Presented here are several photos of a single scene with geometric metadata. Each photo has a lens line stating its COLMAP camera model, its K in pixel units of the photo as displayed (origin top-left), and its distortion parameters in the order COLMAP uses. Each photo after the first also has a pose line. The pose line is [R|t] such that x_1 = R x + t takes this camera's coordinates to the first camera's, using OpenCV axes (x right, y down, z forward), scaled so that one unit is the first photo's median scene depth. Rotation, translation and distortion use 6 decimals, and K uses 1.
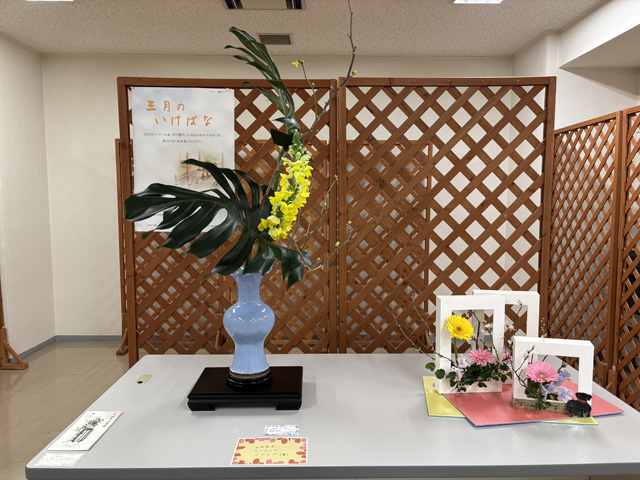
lens RADIAL K [[494.8, 0, 317.2], [0, 494.8, 240.5], [0, 0, 1]] dist [0.037892, -0.046141]
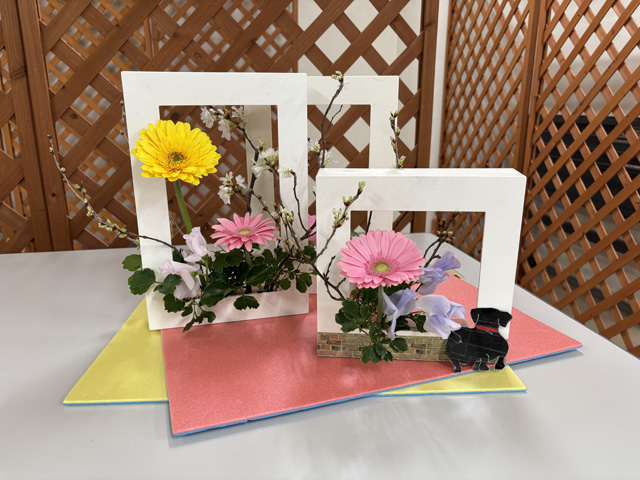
lens RADIAL K [[494.8, 0, 322.0], [0, 494.8, 241.1], [0, 0, 1]] dist [0.037892, -0.046141]
pose [[0.982264, -0.045693, 0.181849, 0.330932], [0.013141, 0.984244, 0.176327, 0.181844], [-0.187040, -0.170810, 0.967388, 0.645249]]
